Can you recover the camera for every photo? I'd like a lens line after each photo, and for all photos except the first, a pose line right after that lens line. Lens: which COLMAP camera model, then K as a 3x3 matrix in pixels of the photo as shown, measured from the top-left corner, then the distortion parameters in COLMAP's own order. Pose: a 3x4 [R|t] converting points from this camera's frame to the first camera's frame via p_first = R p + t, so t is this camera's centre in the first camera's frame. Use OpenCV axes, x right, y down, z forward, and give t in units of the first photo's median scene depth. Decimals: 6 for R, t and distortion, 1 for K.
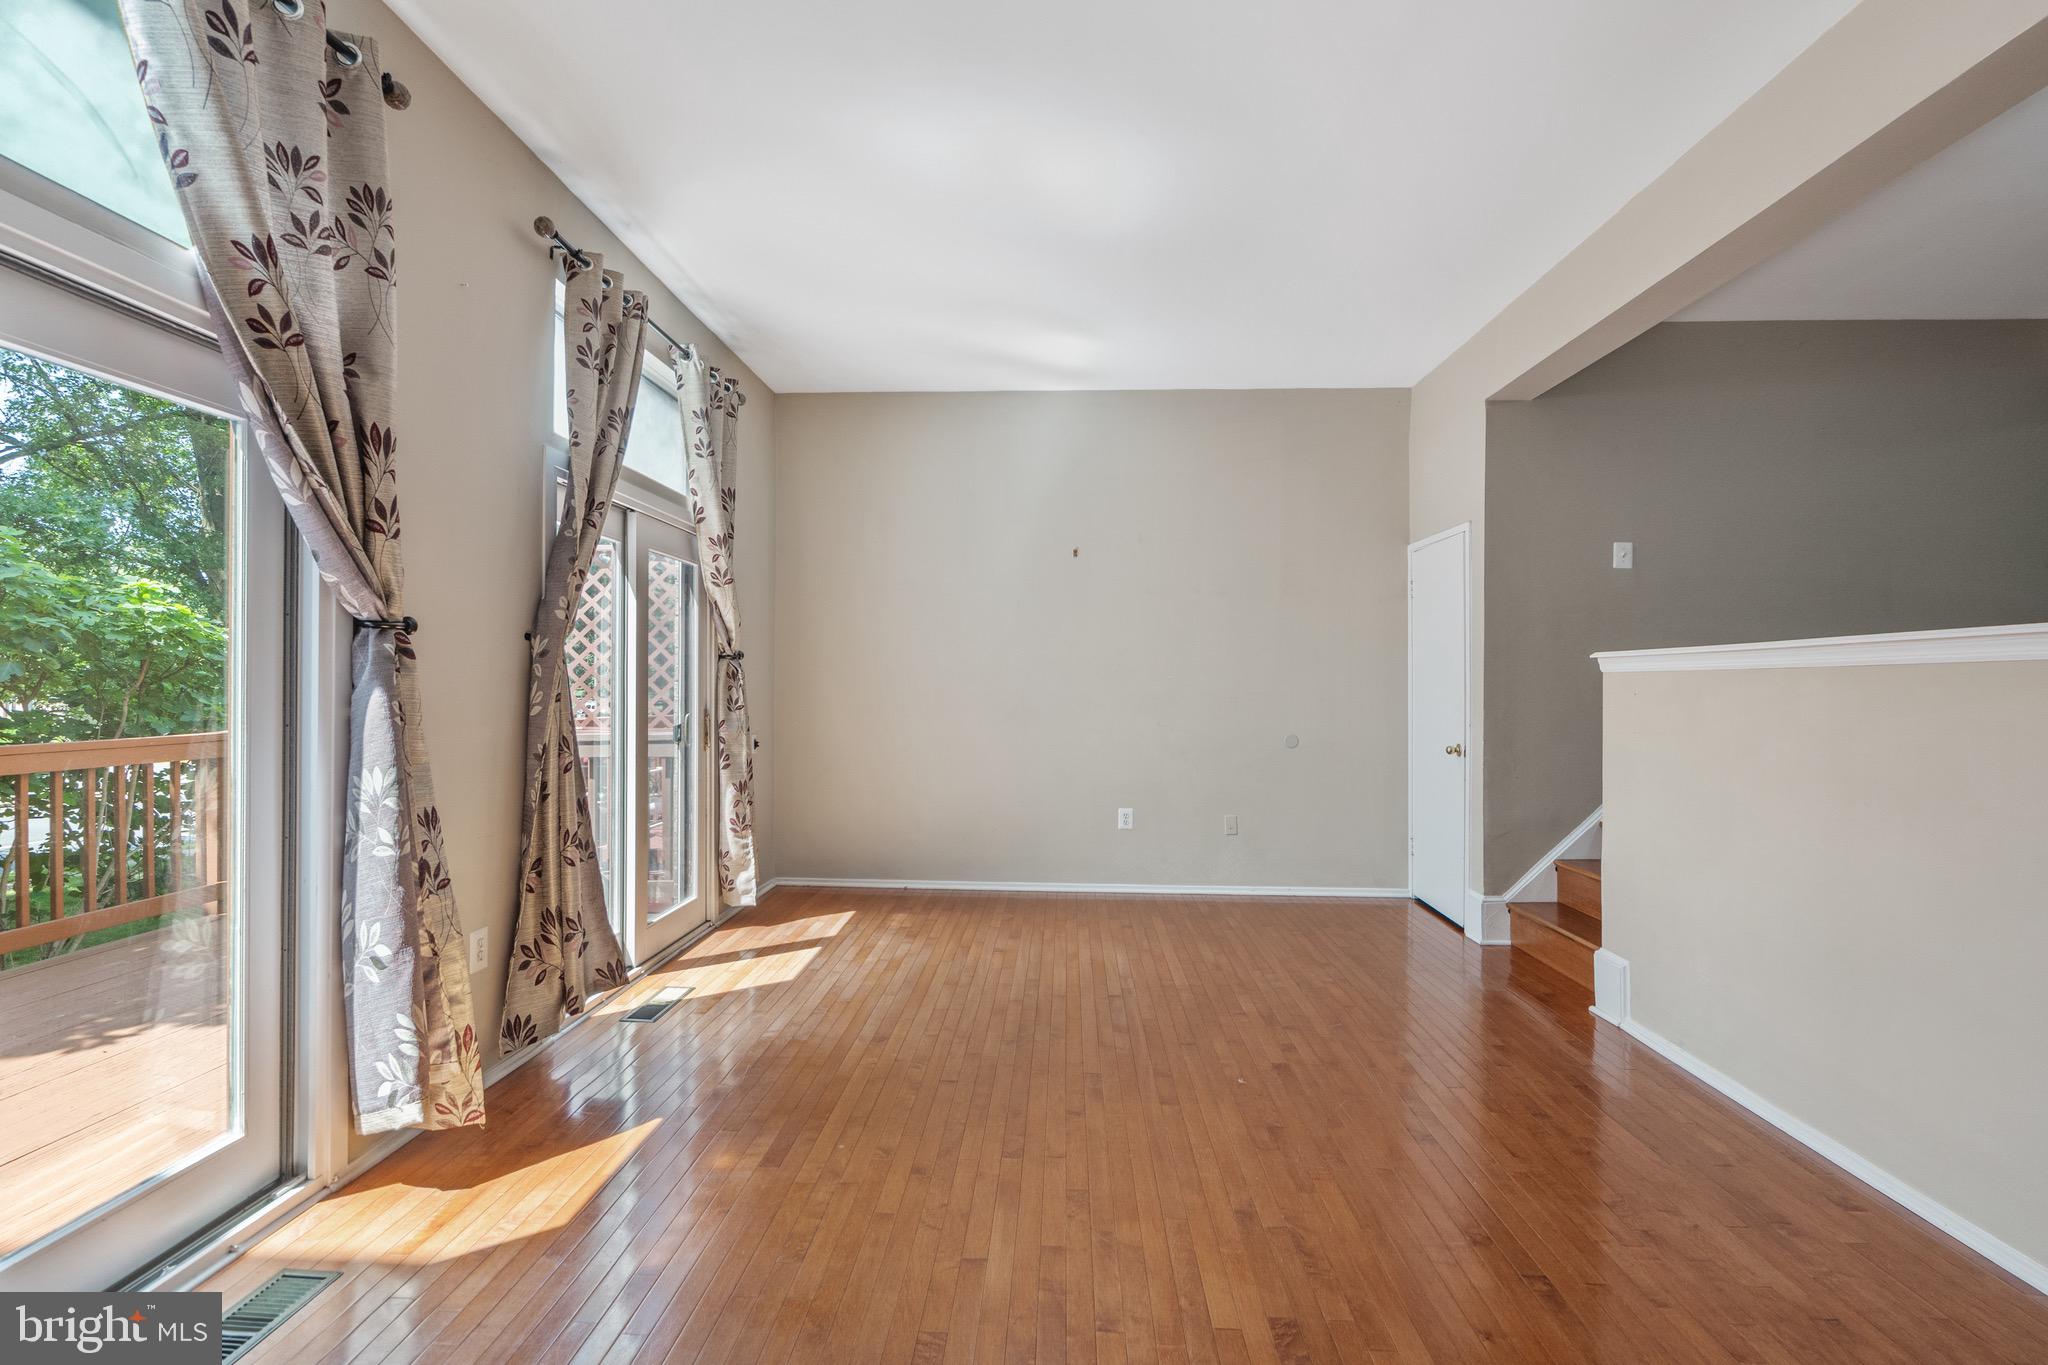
lens RADIAL K [[930.5, 0, 1036.7], [0, 930.5, 688.0], [0, 0, 1]] dist [-0.009098, 0.004043]
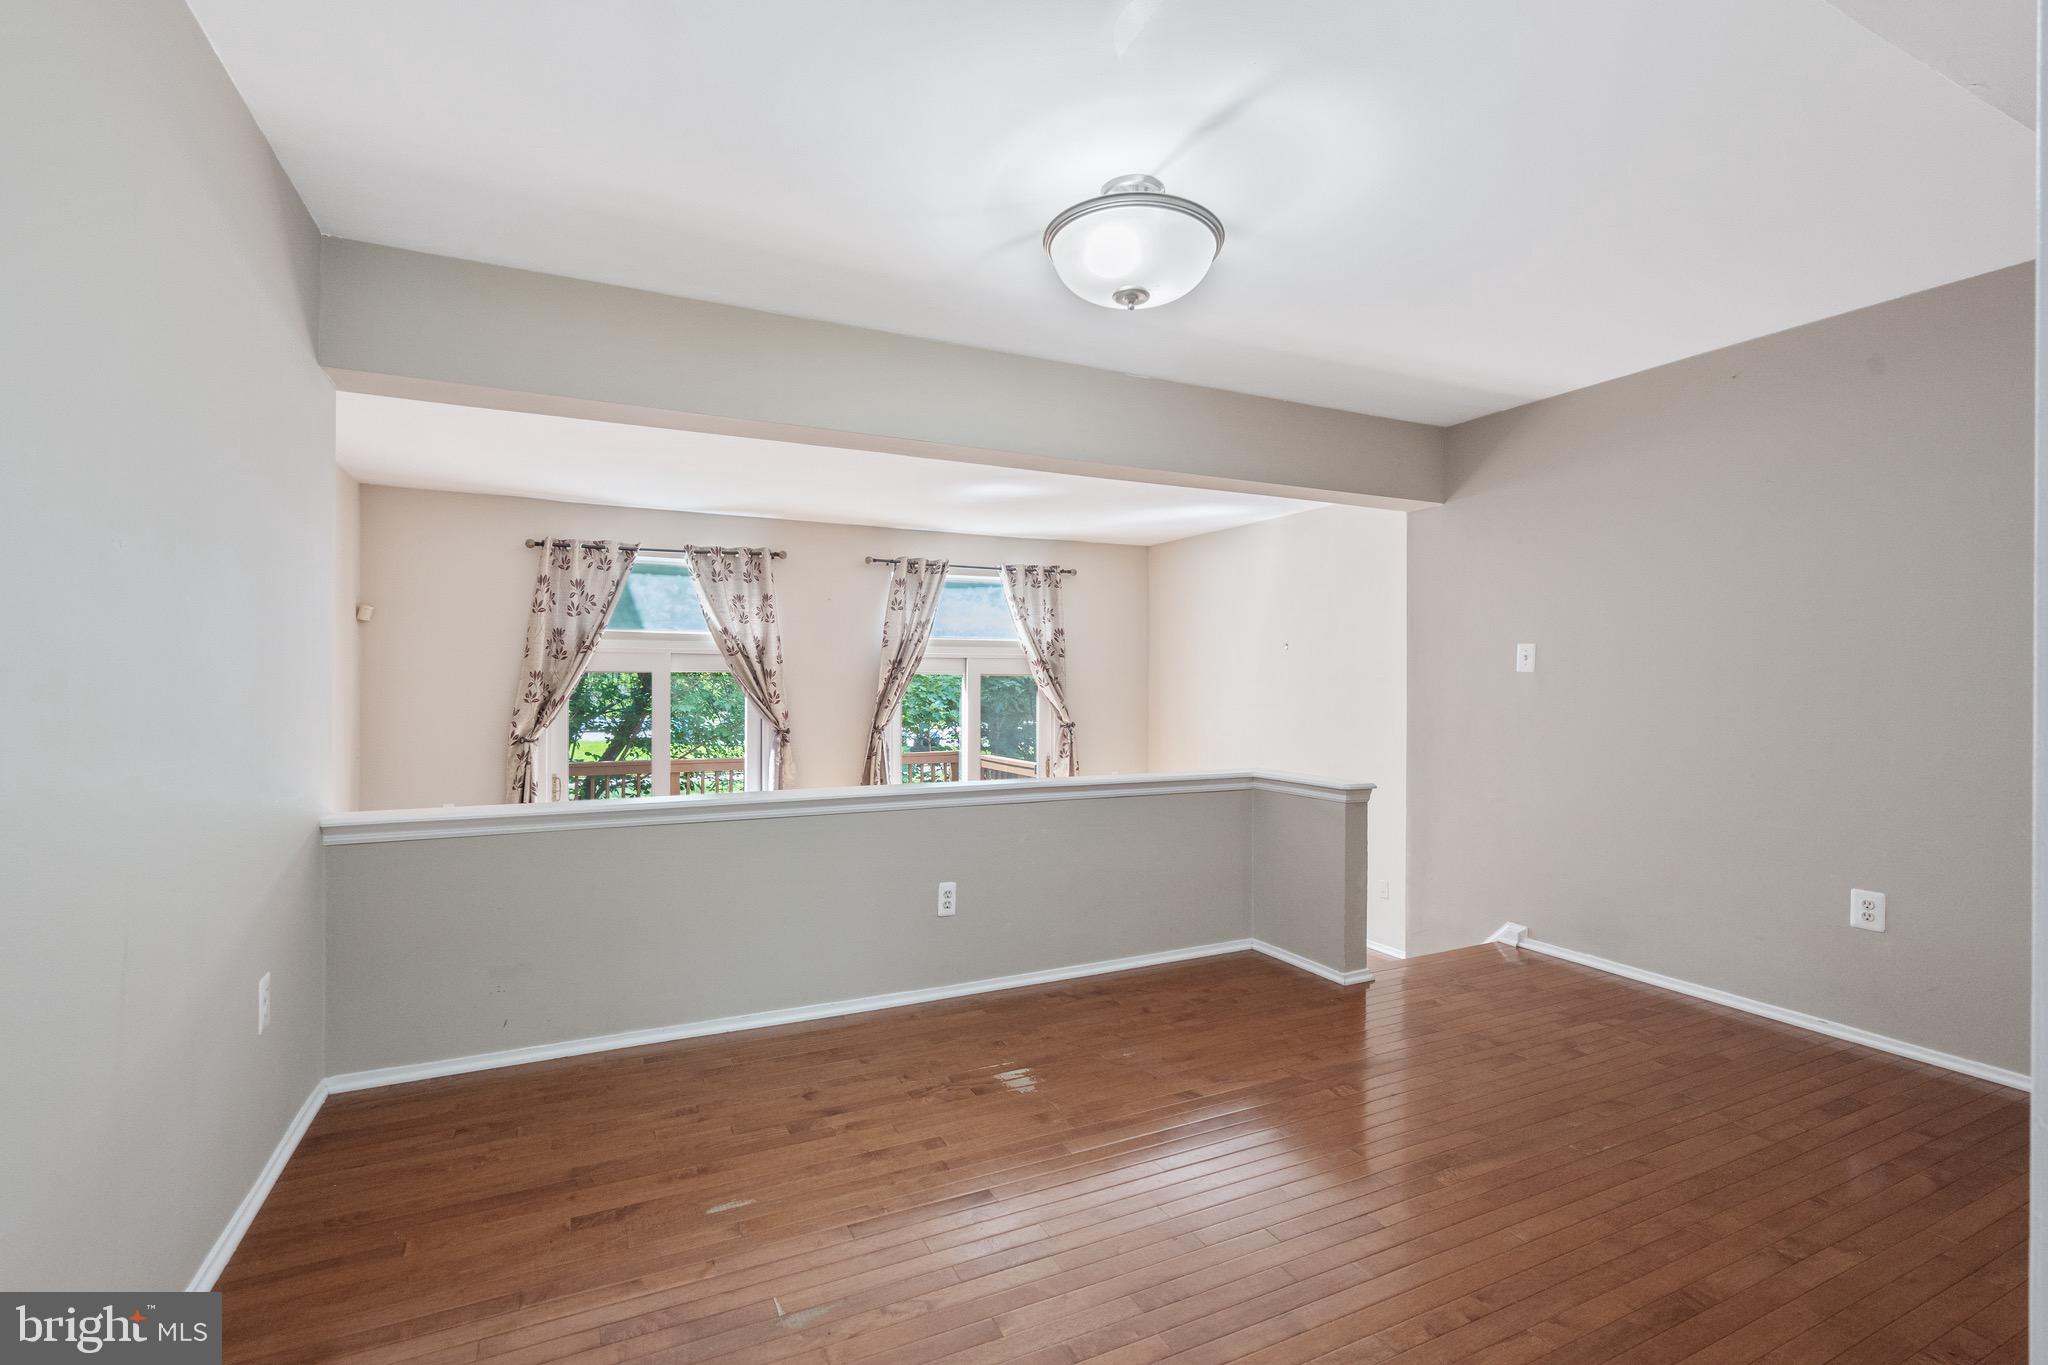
lens RADIAL K [[930.5, 0, 1024.1], [0, 930.5, 676.3], [0, 0, 1]] dist [-0.009098, 0.004043]
pose [[0.474058, -0.009485, -0.880443, 1.414225], [-0.002086, 0.999927, -0.011895, -0.129994], [0.880491, 0.007476, 0.474003, 0.161079]]
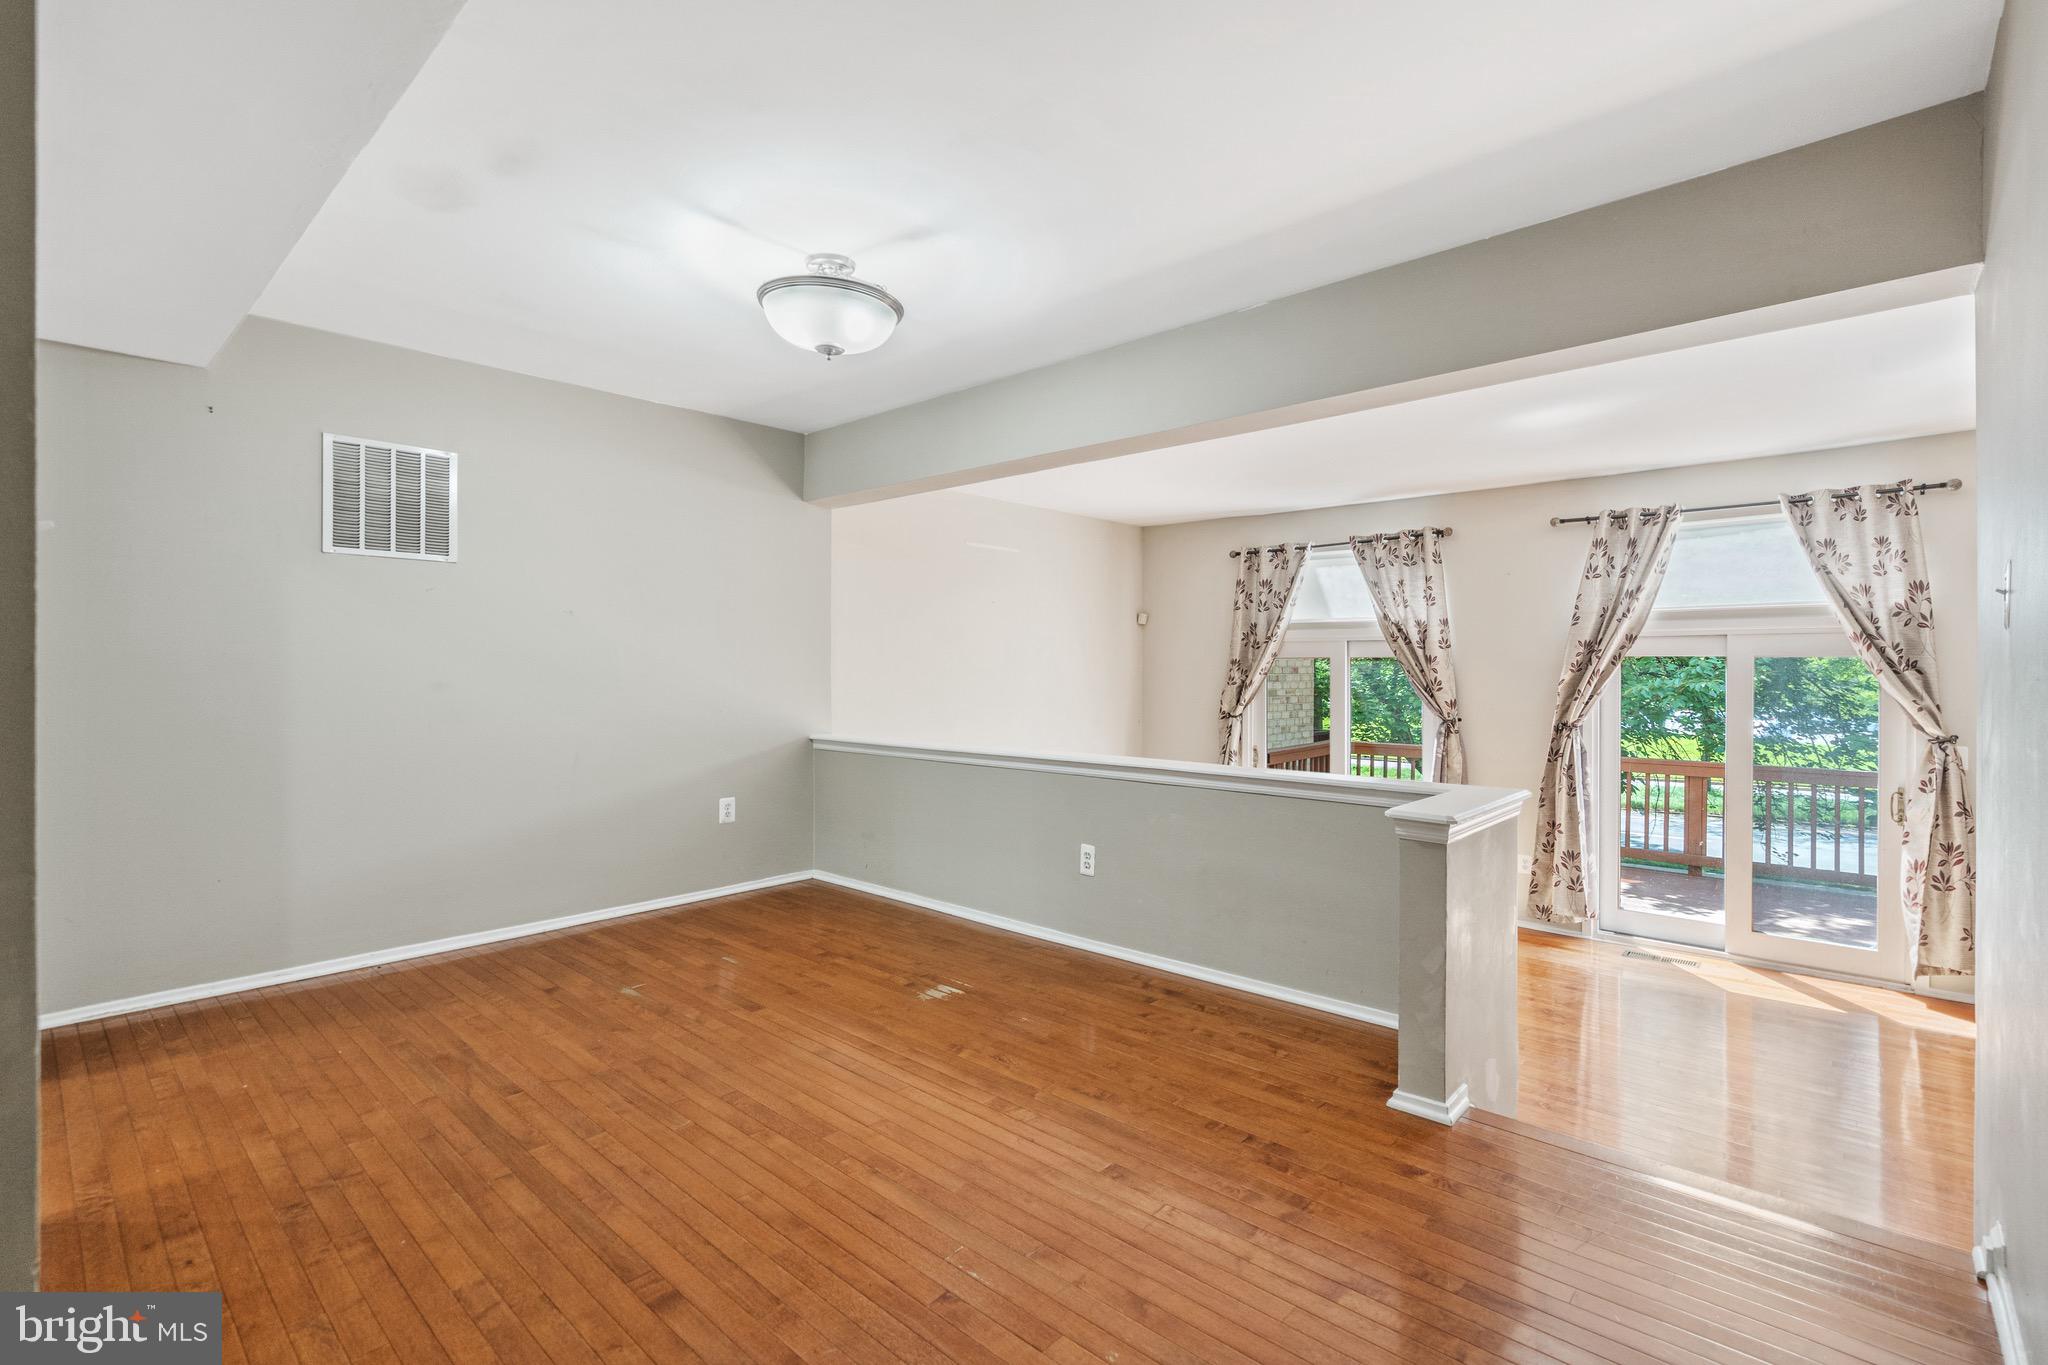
lens RADIAL K [[930.5, 0, 1016.6], [0, 930.5, 666.4], [0, 0, 1]] dist [-0.009098, 0.004043]
pose [[-0.644676, -0.009900, -0.764392, 1.395220], [-0.009414, 0.999943, -0.005011, -0.126203], [0.764398, 0.003965, -0.644733, 1.103174]]
